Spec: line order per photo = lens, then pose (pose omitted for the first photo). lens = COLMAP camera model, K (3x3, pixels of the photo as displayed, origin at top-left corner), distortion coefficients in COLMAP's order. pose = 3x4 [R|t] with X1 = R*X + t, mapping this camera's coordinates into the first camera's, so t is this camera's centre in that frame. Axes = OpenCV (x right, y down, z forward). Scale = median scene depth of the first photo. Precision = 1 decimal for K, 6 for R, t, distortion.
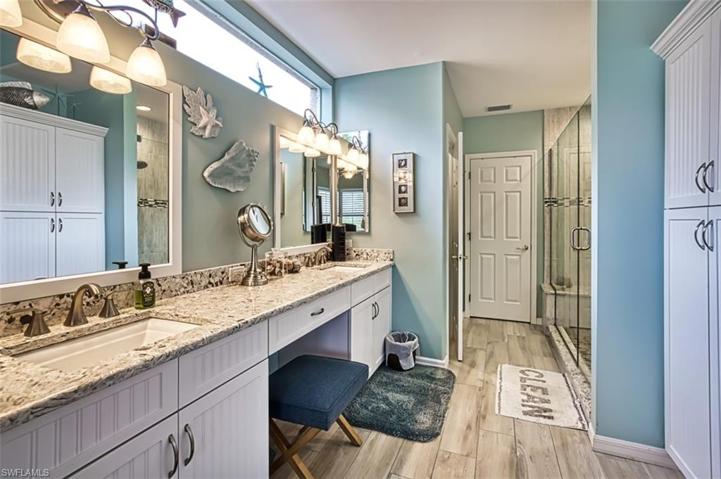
lens RADIAL K [[327.1, 0, 360.8], [0, 327.1, 235.9], [0, 0, 1]] dist [0.001125, 0.000010]
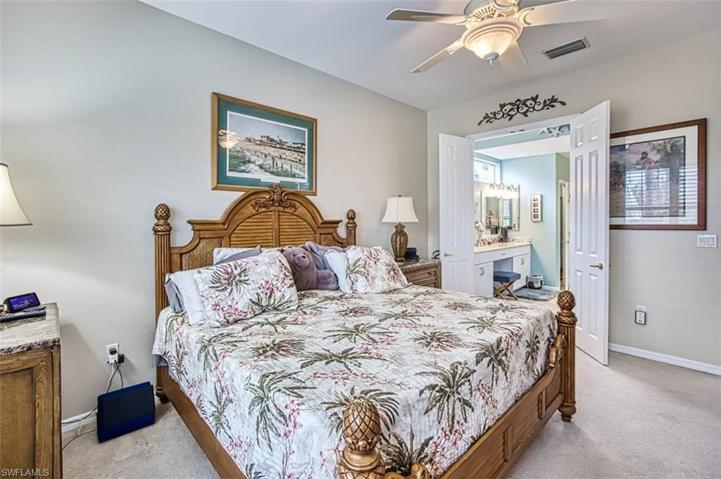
lens RADIAL K [[327.1, 0, 358.1], [0, 327.1, 237.0], [0, 0, 1]] dist [0.001125, 0.000010]
pose [[0.923812, 0.003243, -0.382832, -0.139629], [-0.003545, 0.999994, -0.000084, 0.044822], [0.382830, 0.001435, 0.923818, -1.553806]]
